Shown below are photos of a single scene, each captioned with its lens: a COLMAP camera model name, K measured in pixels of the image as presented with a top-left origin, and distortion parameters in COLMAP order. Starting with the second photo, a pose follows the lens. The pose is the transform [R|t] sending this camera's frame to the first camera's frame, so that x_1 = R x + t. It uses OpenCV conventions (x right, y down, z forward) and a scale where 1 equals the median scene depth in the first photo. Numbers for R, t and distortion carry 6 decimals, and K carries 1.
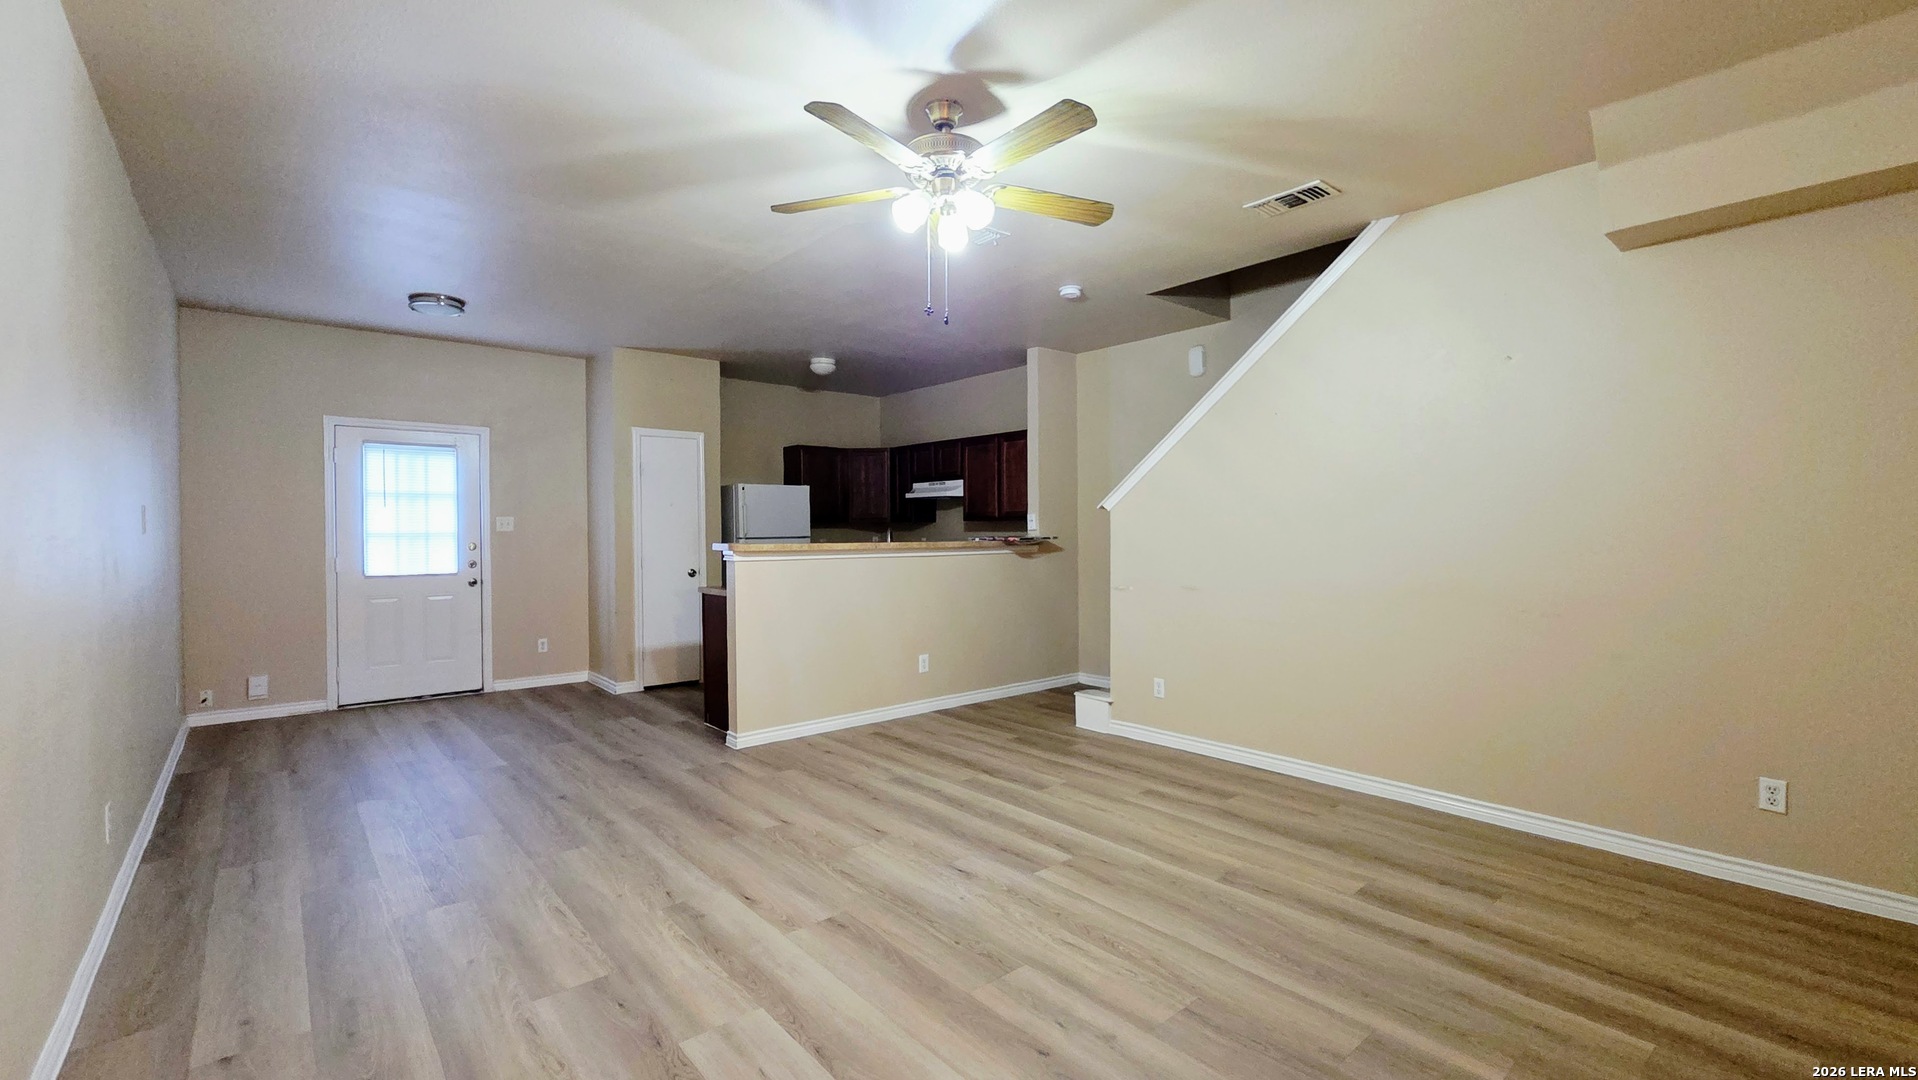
lens RADIAL K [[806.5, 0, 960.4], [0, 806.5, 545.0], [0, 0, 1]] dist [-0.001302, -0.000333]
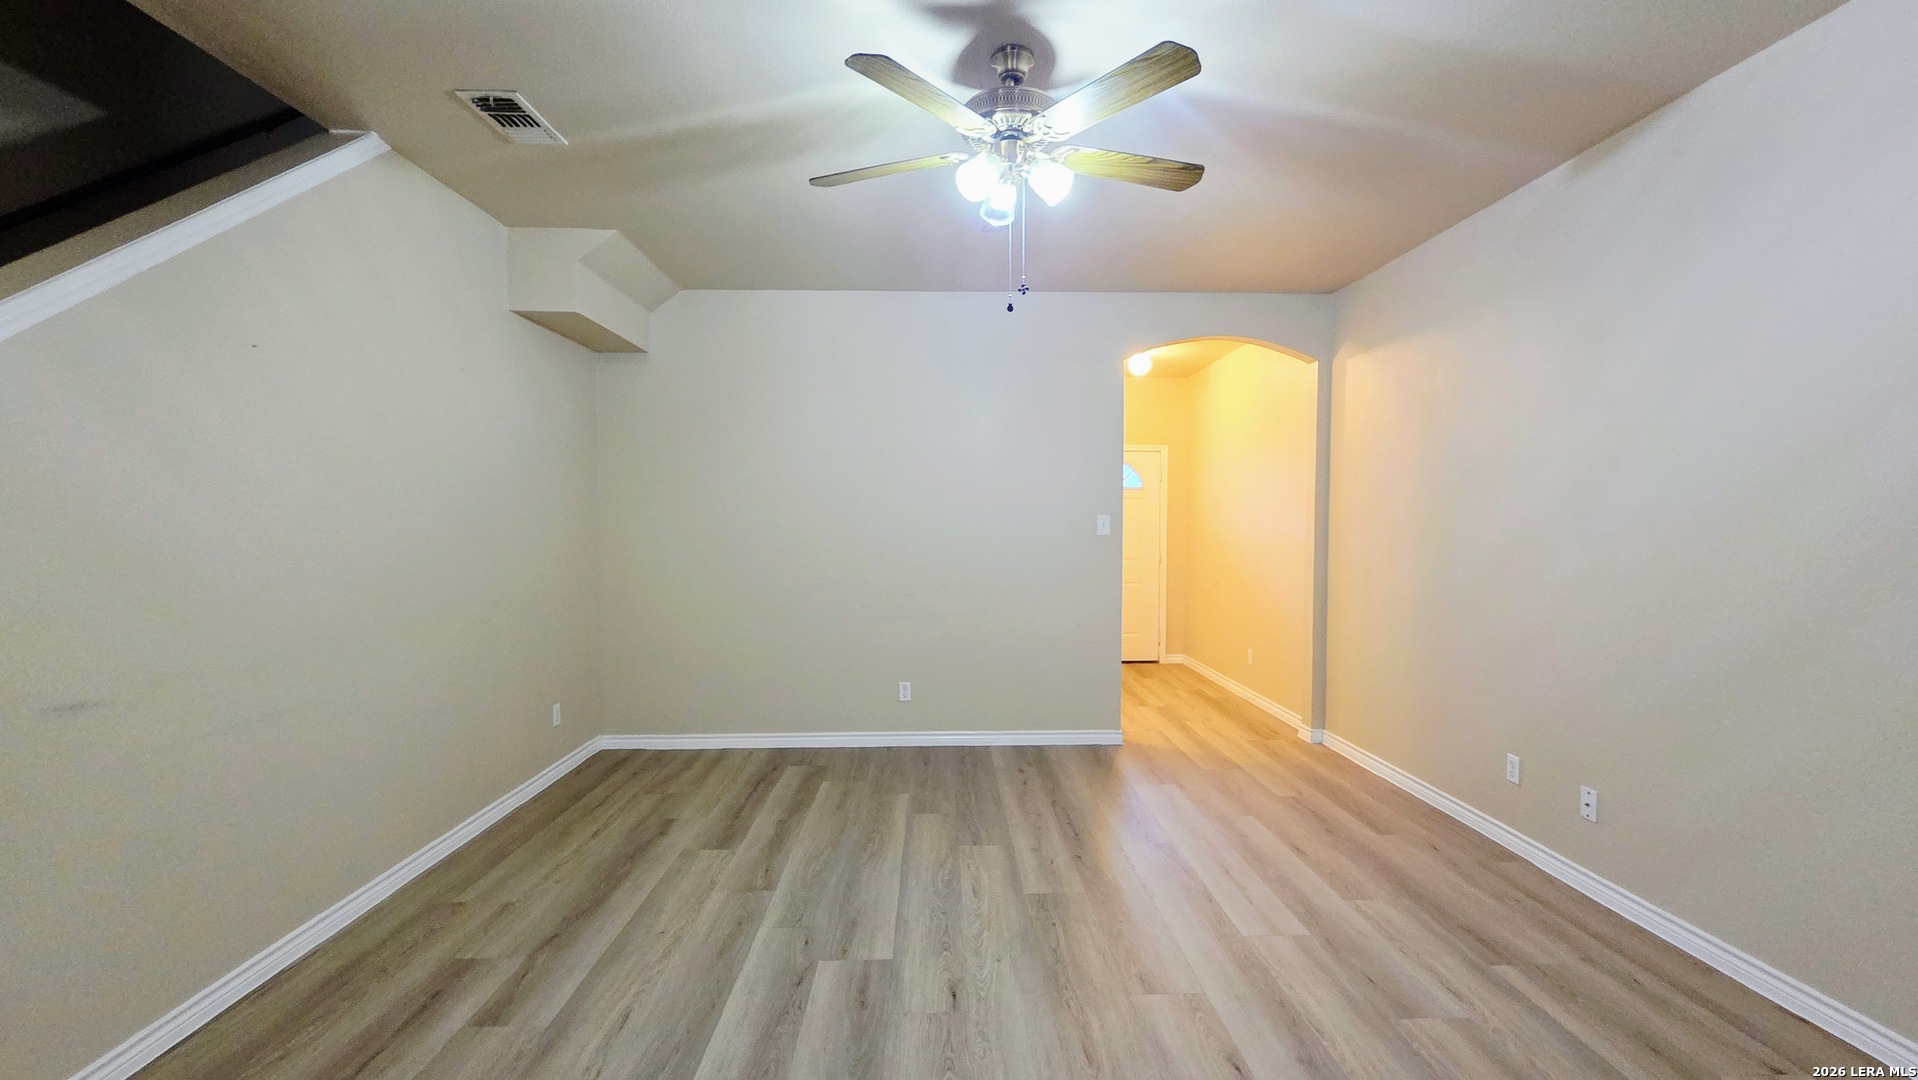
lens RADIAL K [[806.5, 0, 960.4], [0, 806.5, 545.0], [0, 0, 1]] dist [-0.001302, -0.000333]
pose [[-0.783692, -0.016111, 0.620941, -0.526592], [0.014862, 0.998891, 0.044676, -0.064002], [-0.620972, 0.044241, -0.782583, 1.753576]]
